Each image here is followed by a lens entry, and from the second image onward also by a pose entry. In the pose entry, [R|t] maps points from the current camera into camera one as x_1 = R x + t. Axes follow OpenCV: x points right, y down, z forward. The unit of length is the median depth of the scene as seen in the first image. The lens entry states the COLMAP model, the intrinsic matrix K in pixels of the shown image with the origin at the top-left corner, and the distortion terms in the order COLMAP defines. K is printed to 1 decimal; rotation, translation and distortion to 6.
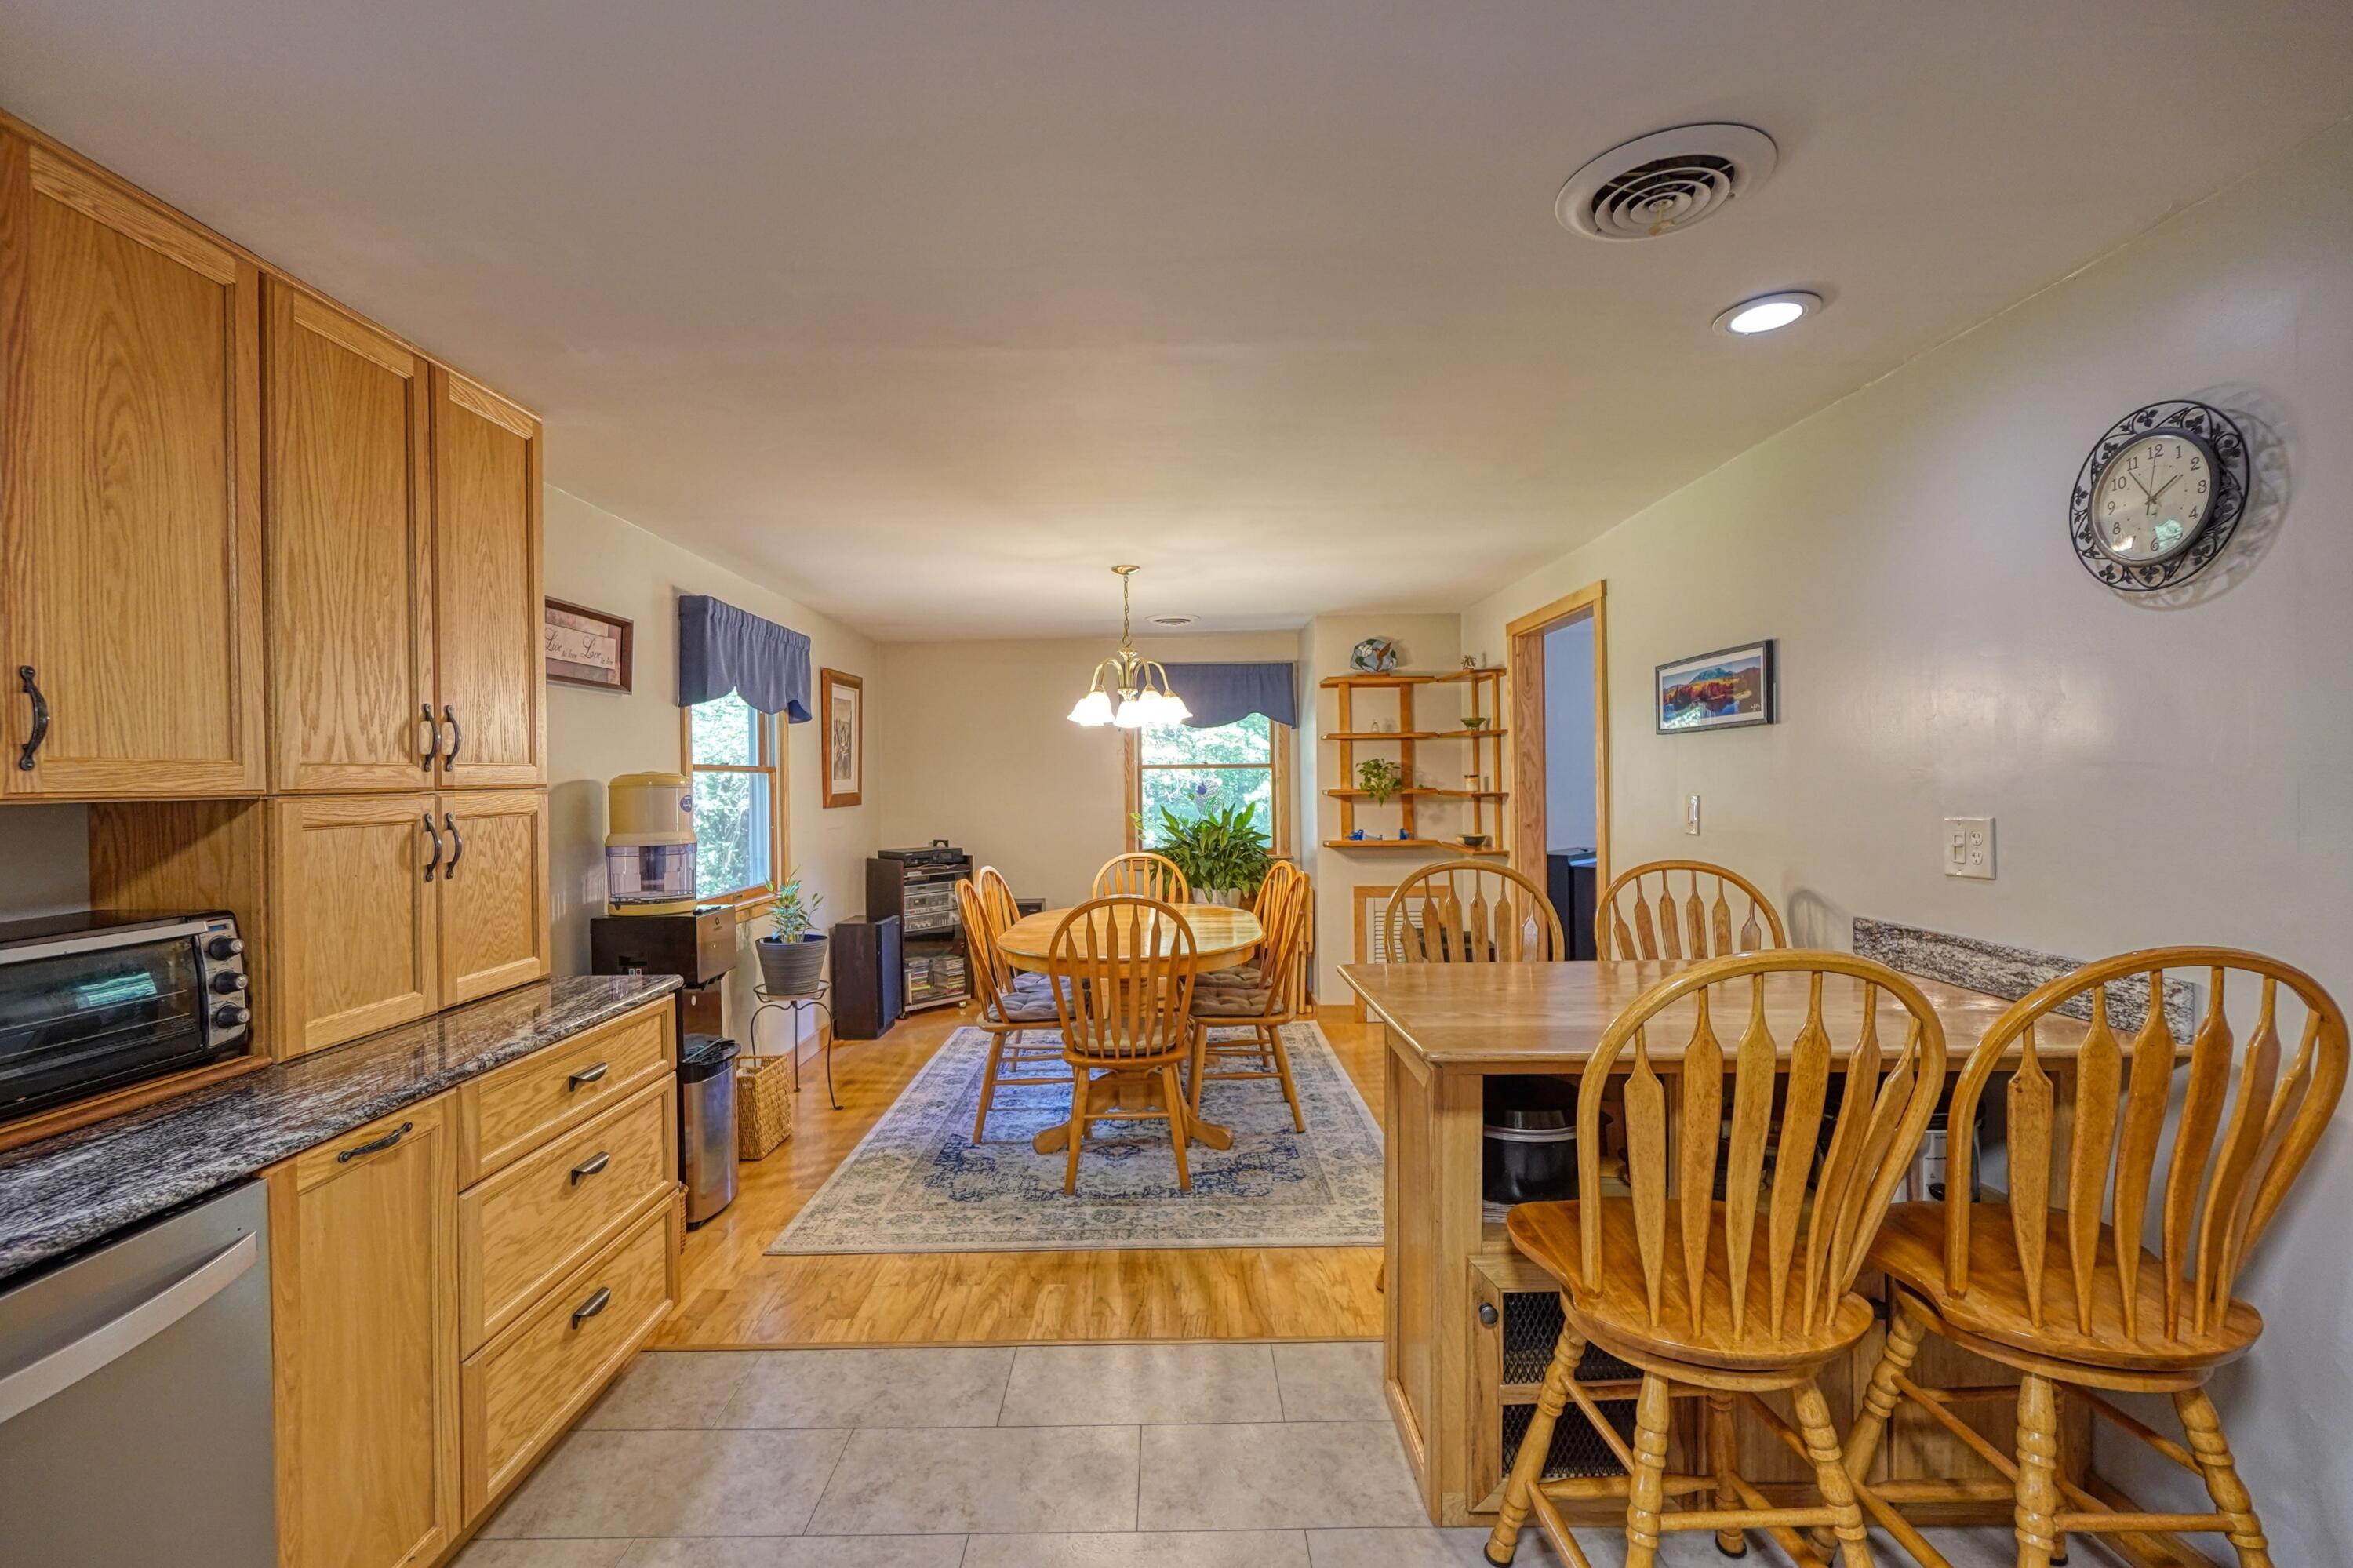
lens RADIAL K [[1010.7, 0, 1175.1], [0, 1010.7, 786.3], [0, 0, 1]] dist [0.001098, 0.000181]
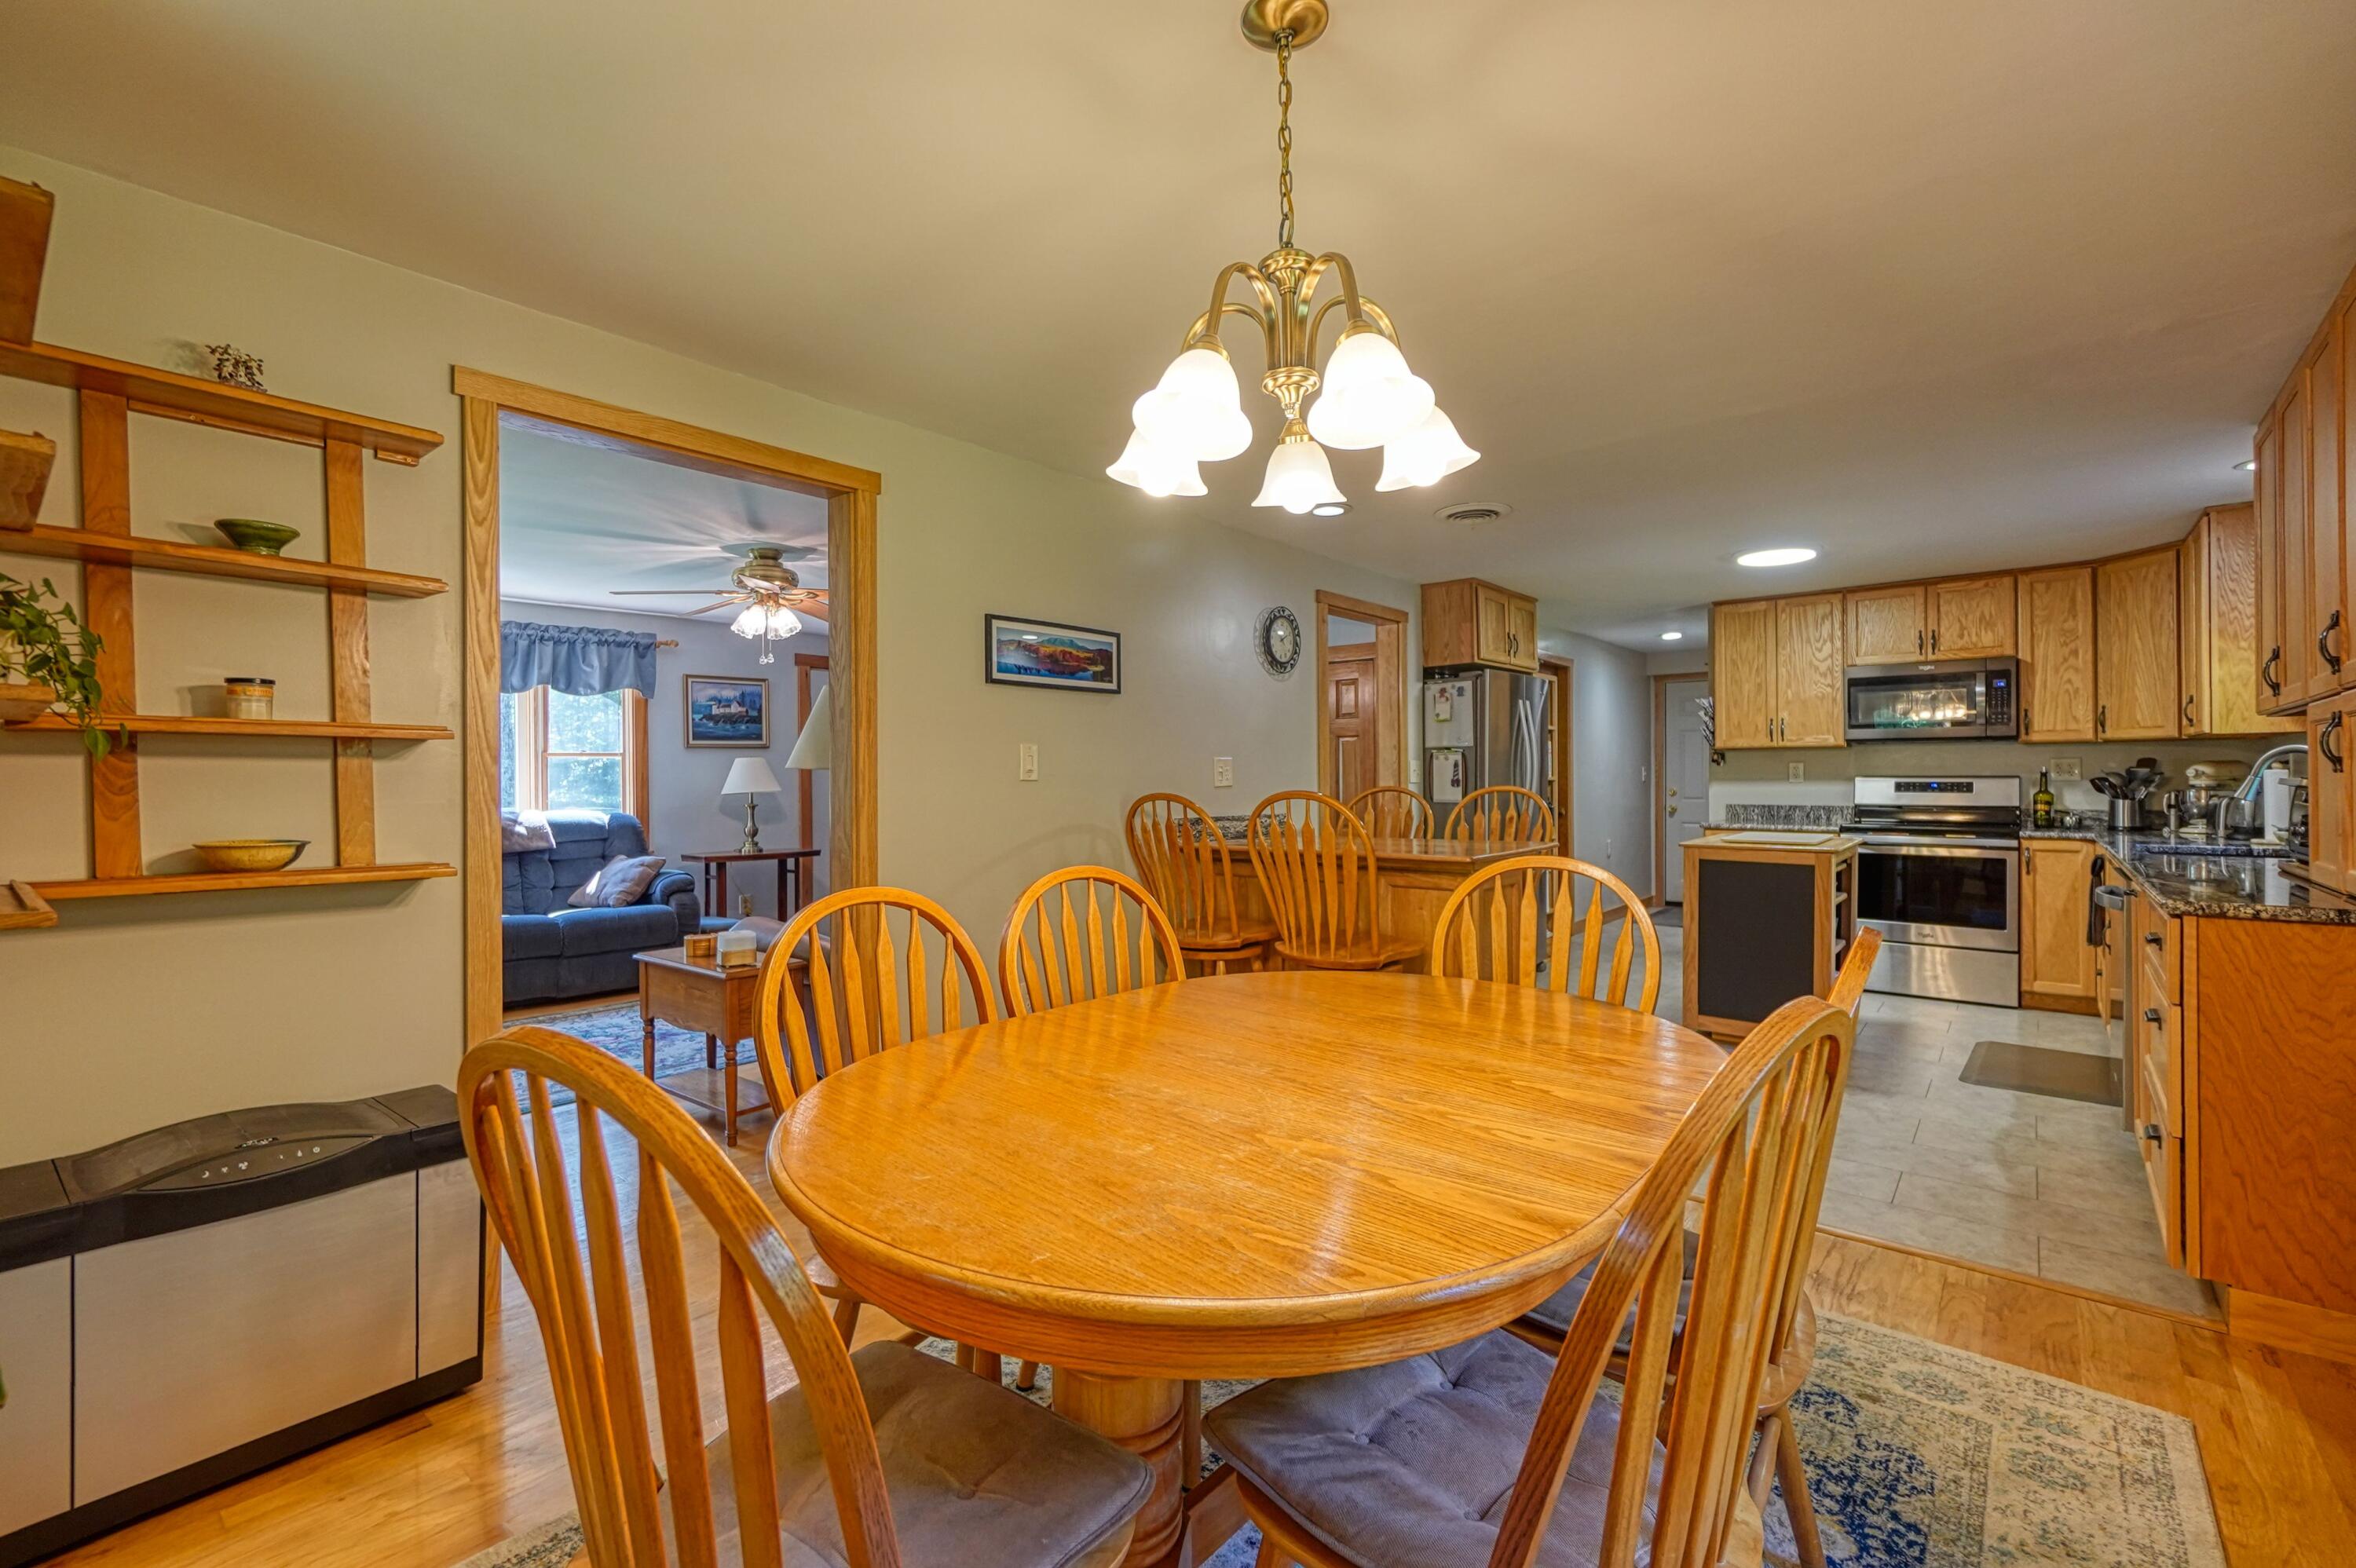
lens RADIAL K [[1011.8, 0, 1176.3], [0, 1011.8, 783.6], [0, 0, 1]] dist [0.001098, 0.000181]
pose [[-0.759590, 0.014616, 0.650238, -0.335995], [0.021498, 0.999765, 0.002641, 0.053321], [-0.650047, 0.015985, -0.759726, 1.825560]]
